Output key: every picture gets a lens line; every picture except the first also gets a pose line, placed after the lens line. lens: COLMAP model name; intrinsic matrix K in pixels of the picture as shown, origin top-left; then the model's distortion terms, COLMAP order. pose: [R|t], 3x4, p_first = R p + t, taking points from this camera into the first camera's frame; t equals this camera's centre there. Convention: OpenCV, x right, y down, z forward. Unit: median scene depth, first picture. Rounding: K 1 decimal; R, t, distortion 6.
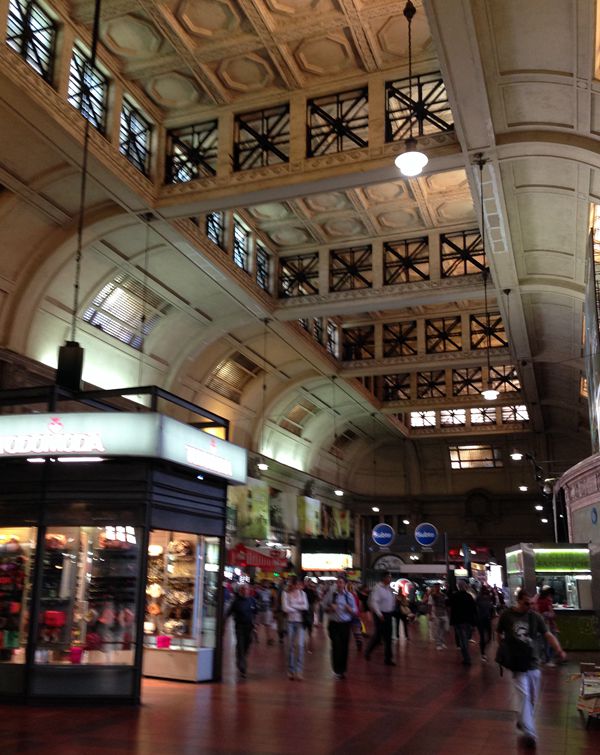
lens RADIAL K [[742.3, 0, 300.8], [0, 742.3, 411.2], [0, 0, 1]] dist [0.022606, 0.000000]
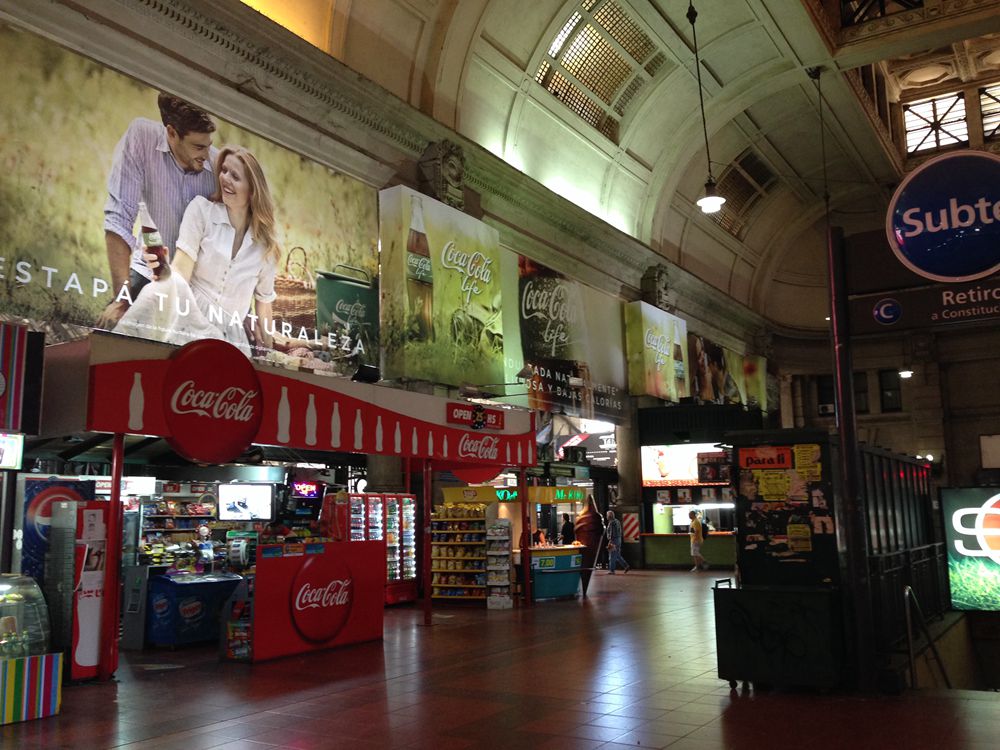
lens RADIAL K [[906.6, 0, 491.5], [0, 906.6, 378.1], [0, 0, 1]] dist [0.097815, -0.156911]
pose [[0.971697, -0.060330, -0.228396, 0.036075], [0.076313, 0.995167, 0.061798, 0.117706], [0.223564, -0.077479, 0.971605, 0.506312]]
